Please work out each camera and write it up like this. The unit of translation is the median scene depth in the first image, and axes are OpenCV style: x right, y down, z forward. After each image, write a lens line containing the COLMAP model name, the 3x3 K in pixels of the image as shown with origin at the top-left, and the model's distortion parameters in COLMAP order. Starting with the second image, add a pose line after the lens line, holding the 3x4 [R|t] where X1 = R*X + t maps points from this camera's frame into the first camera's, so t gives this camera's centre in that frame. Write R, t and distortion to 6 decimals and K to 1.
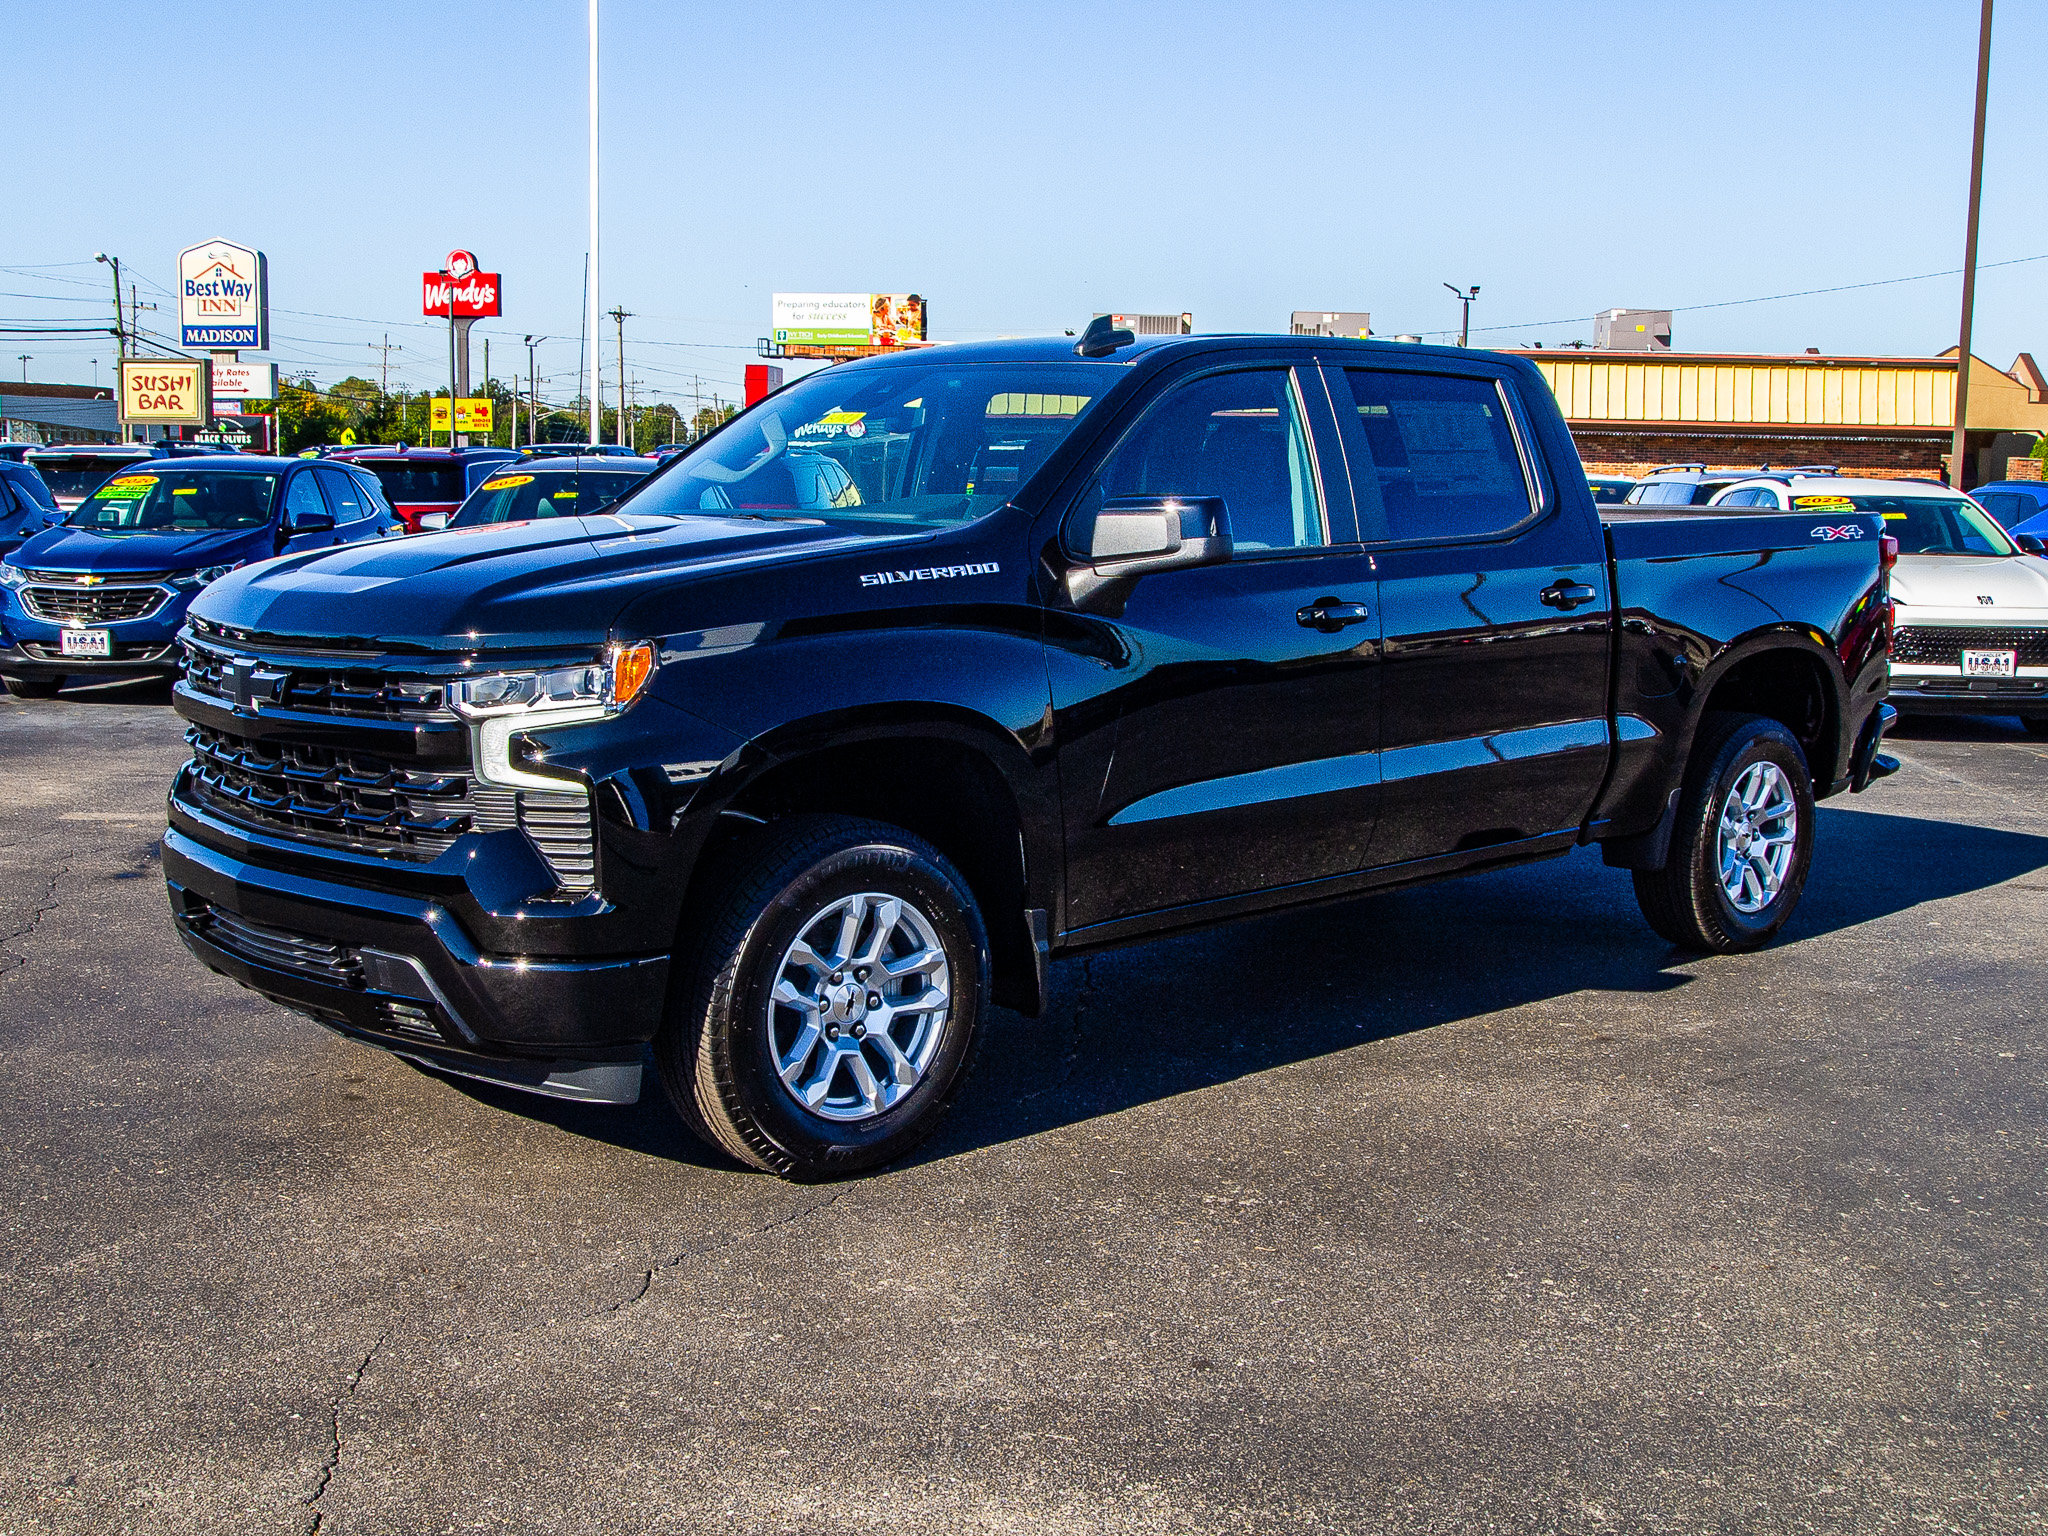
lens RADIAL K [[2486.1, 0, 1359.3], [0, 2486.1, 772.9], [0, 0, 1]] dist [-0.054028, -0.004392]
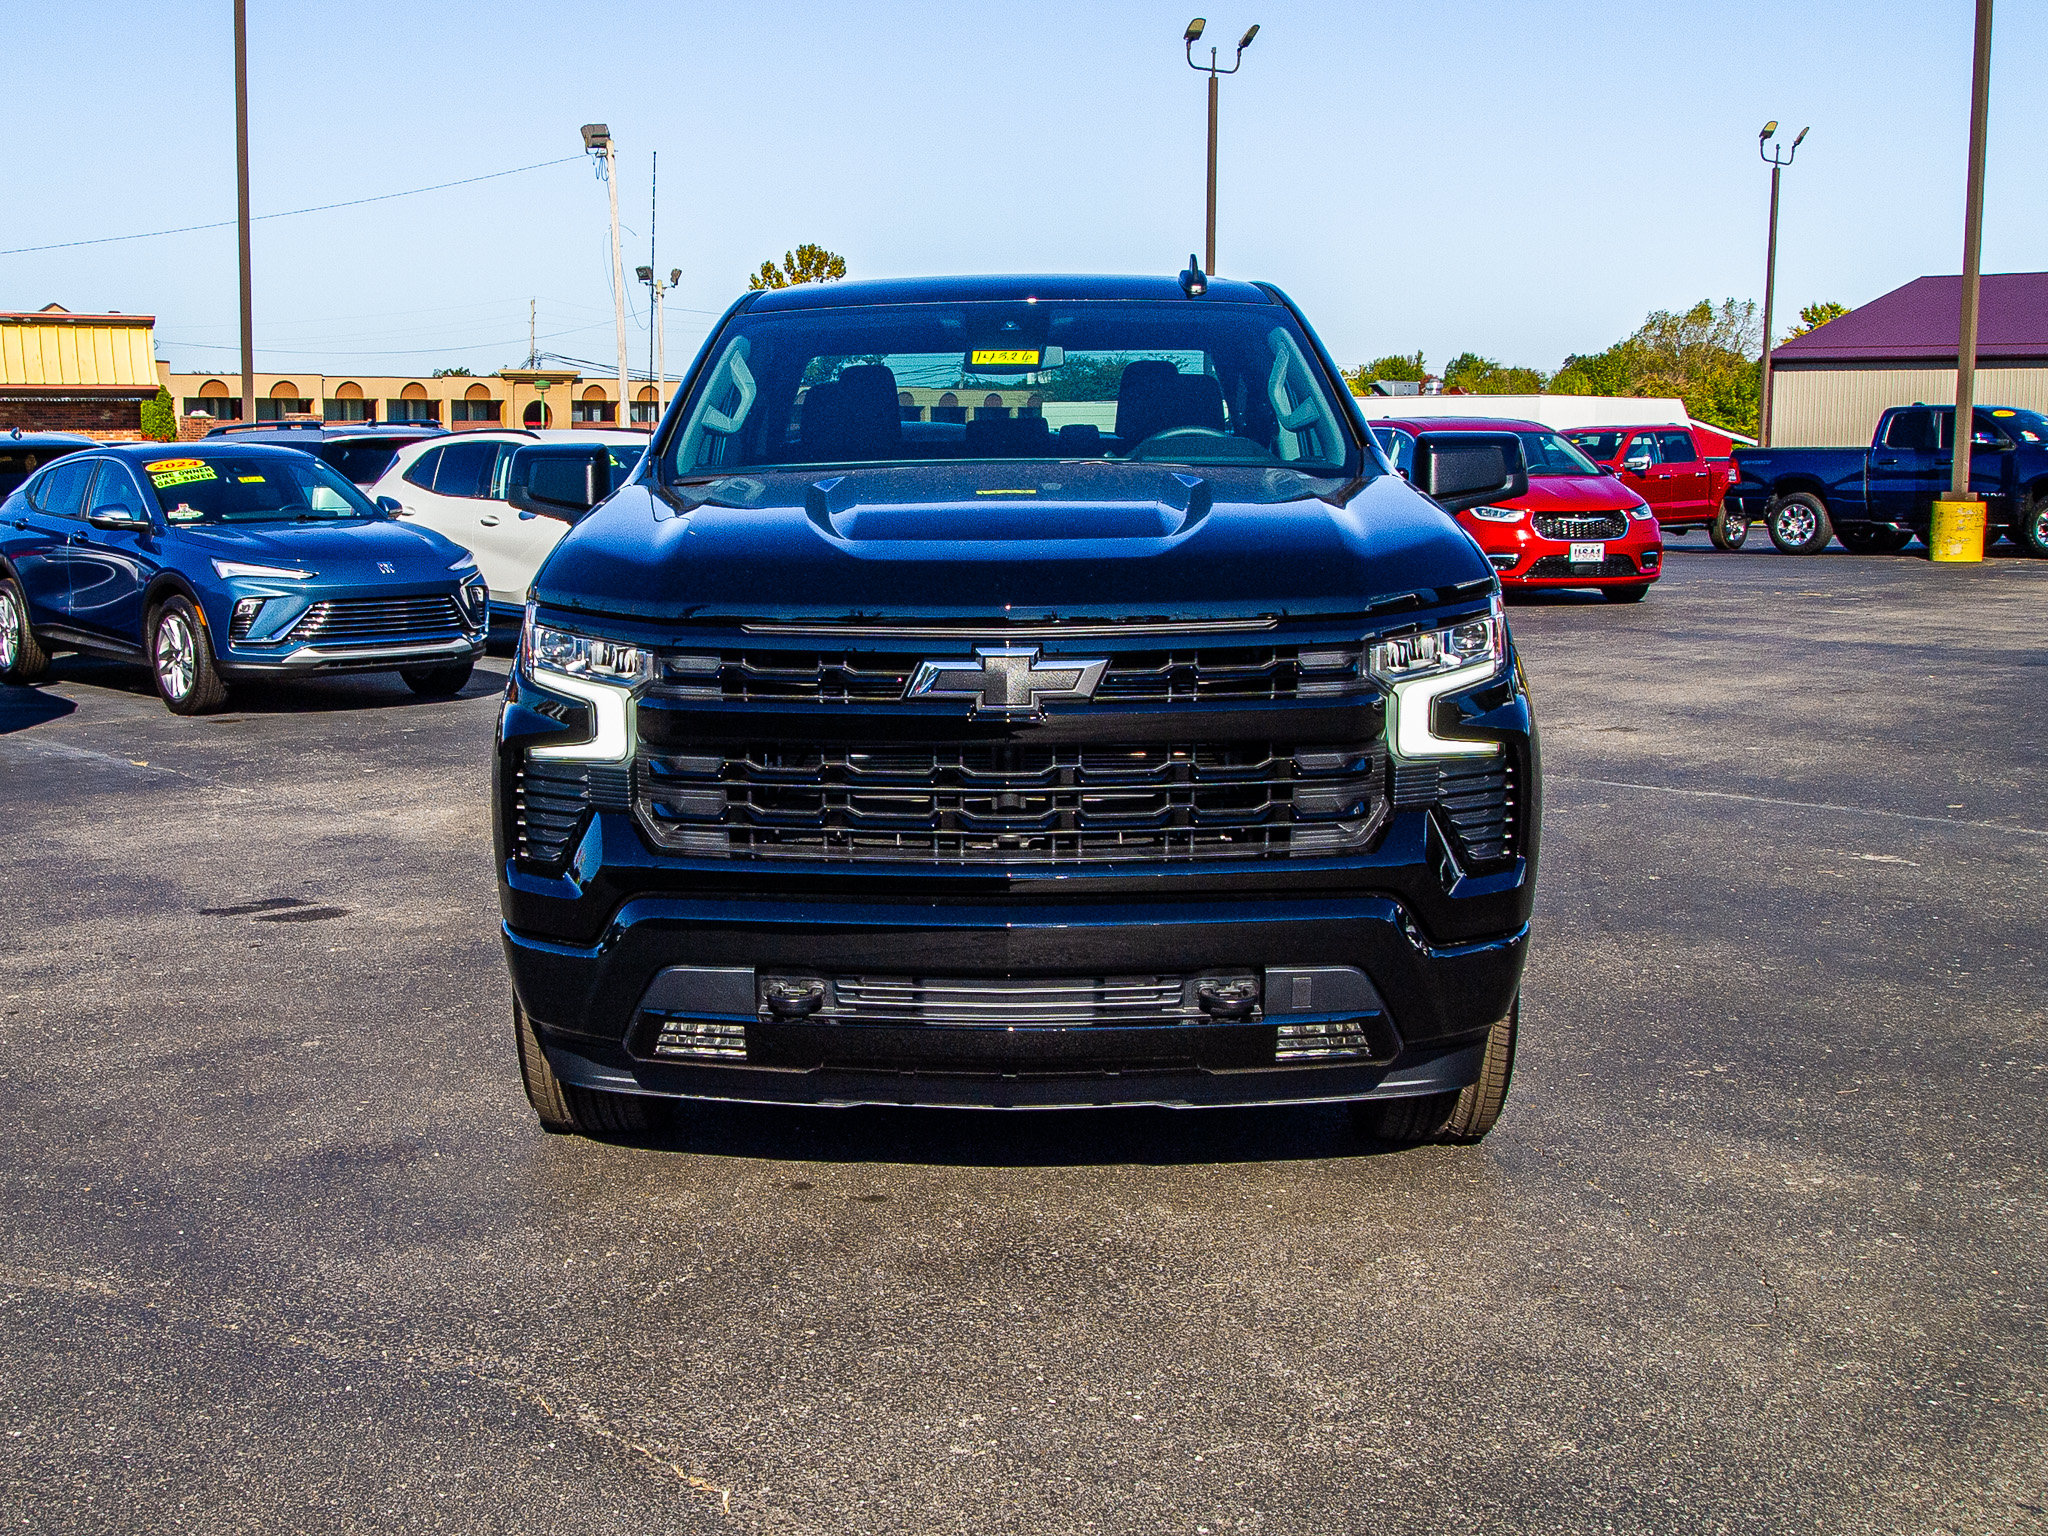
lens RADIAL K [[2399.4, 0, 1090.9], [0, 2399.4, 765.2], [0, 0, 1]] dist [-0.042125, -0.054173]
pose [[0.726543, -0.113976, 0.677602, -0.884062], [0.101516, 0.993130, 0.058202, -0.046953], [-0.679581, 0.026501, 0.733122, 0.382495]]
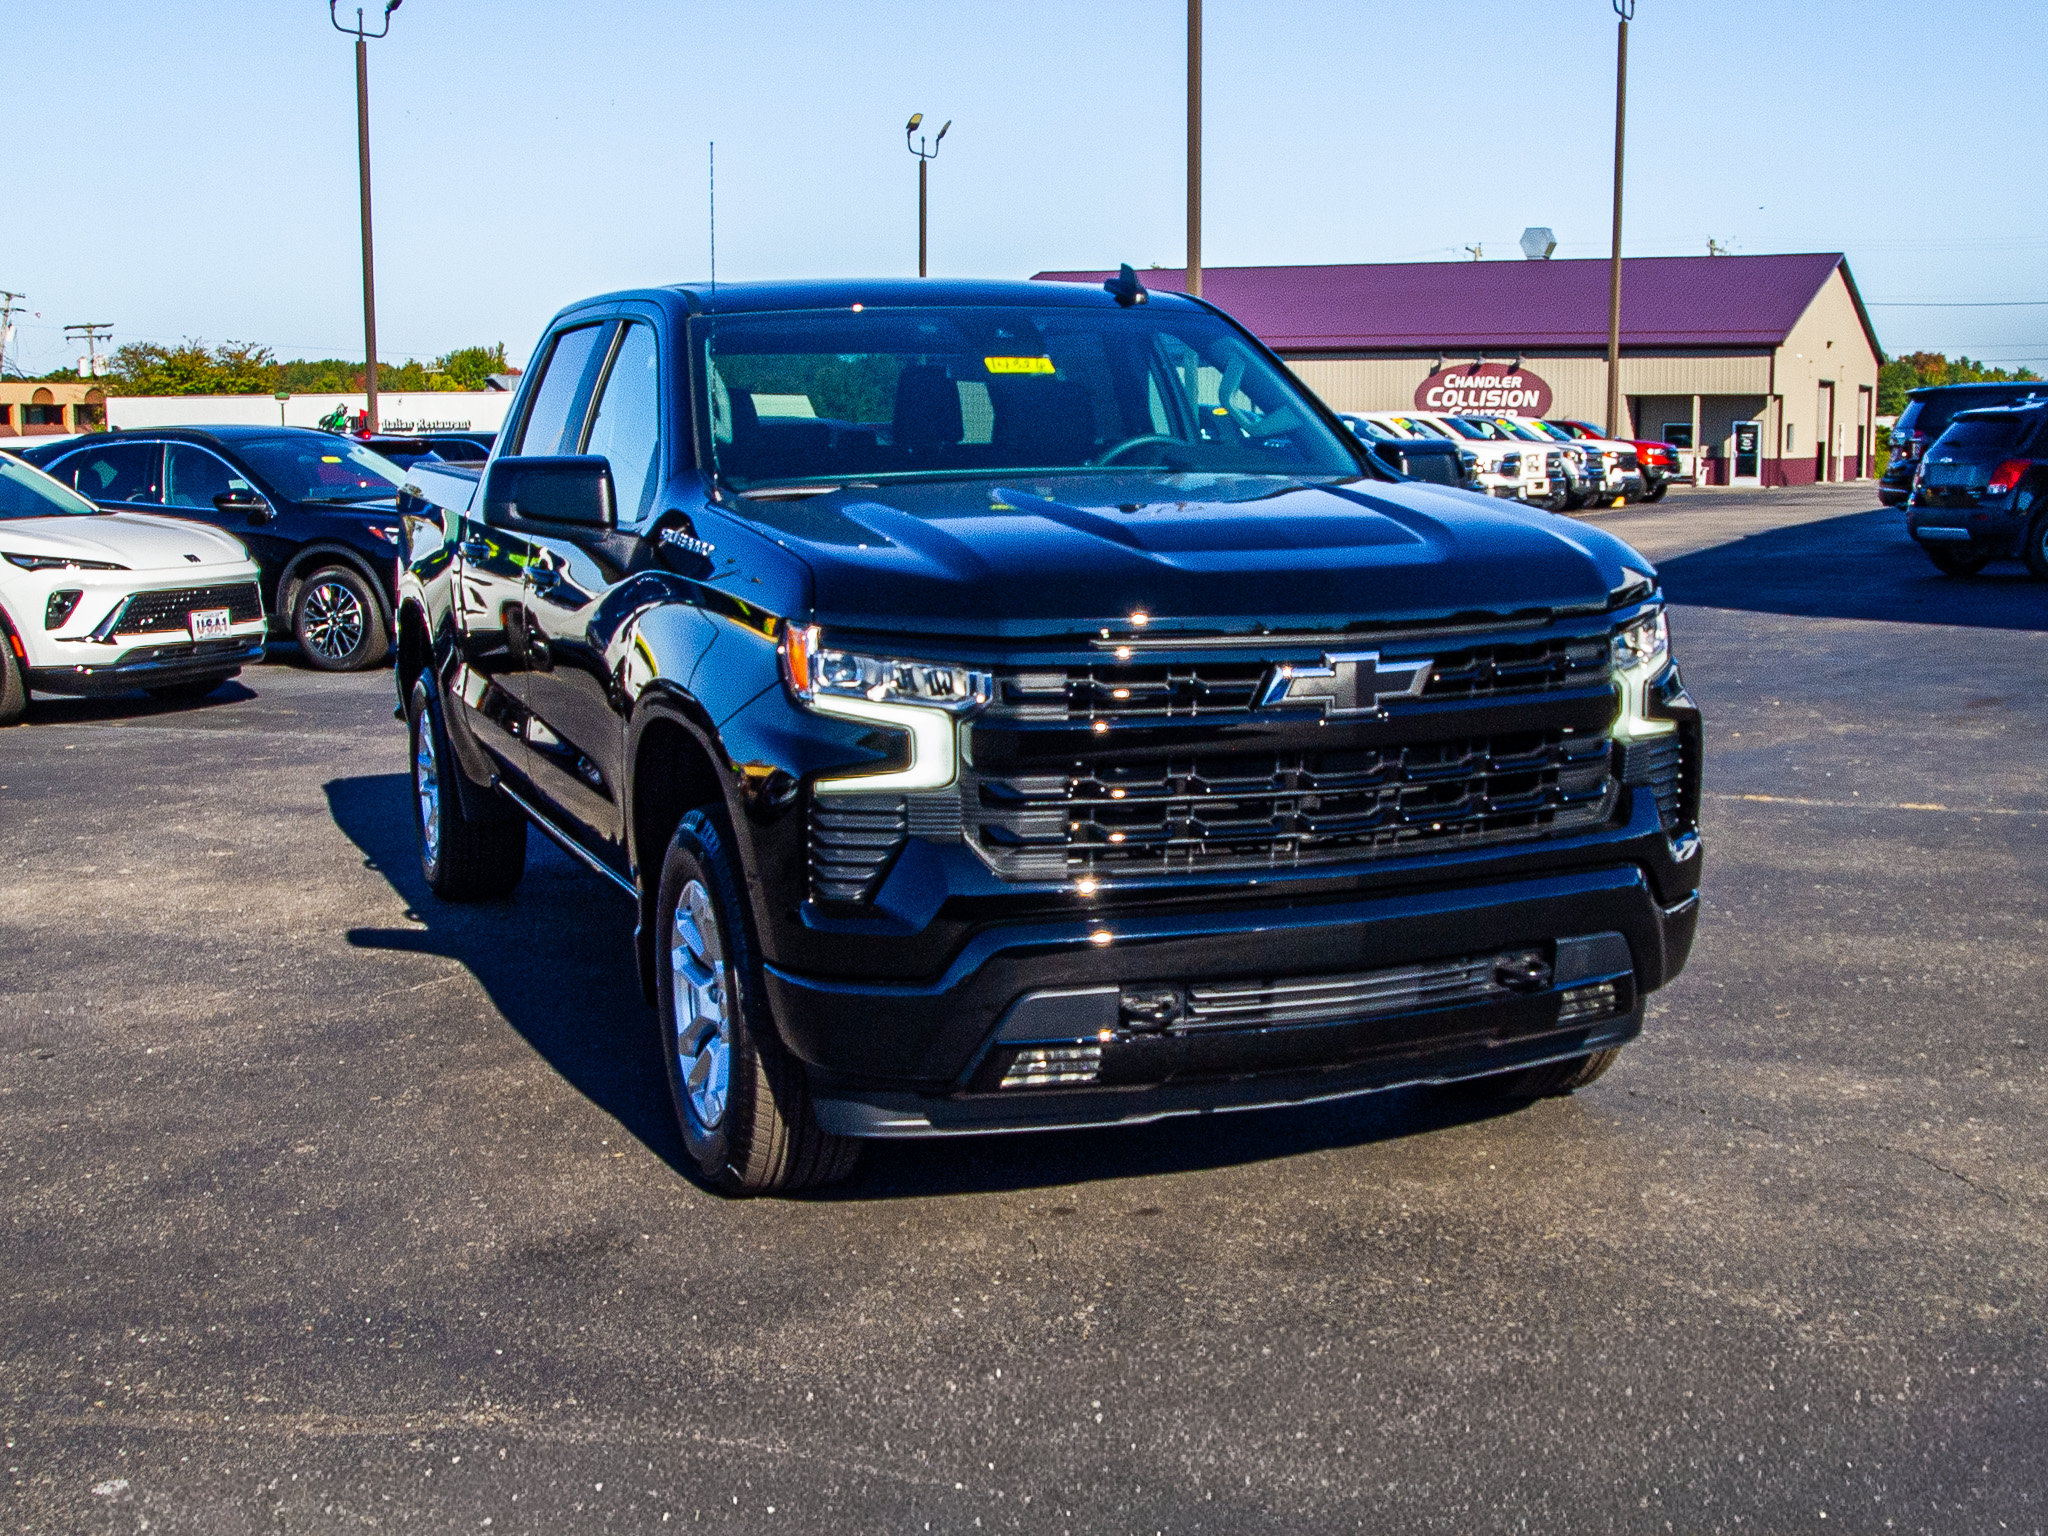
lens RADIAL K [[2486.1, 0, 1359.3], [0, 2486.1, 772.9], [0, 0, 1]] dist [-0.054028, -0.004392]
pose [[0.341385, -0.148755, 0.928078, -1.130882], [0.126034, 0.985725, 0.111634, -0.091324], [-0.931435, 0.078859, 0.355260, 0.648934]]
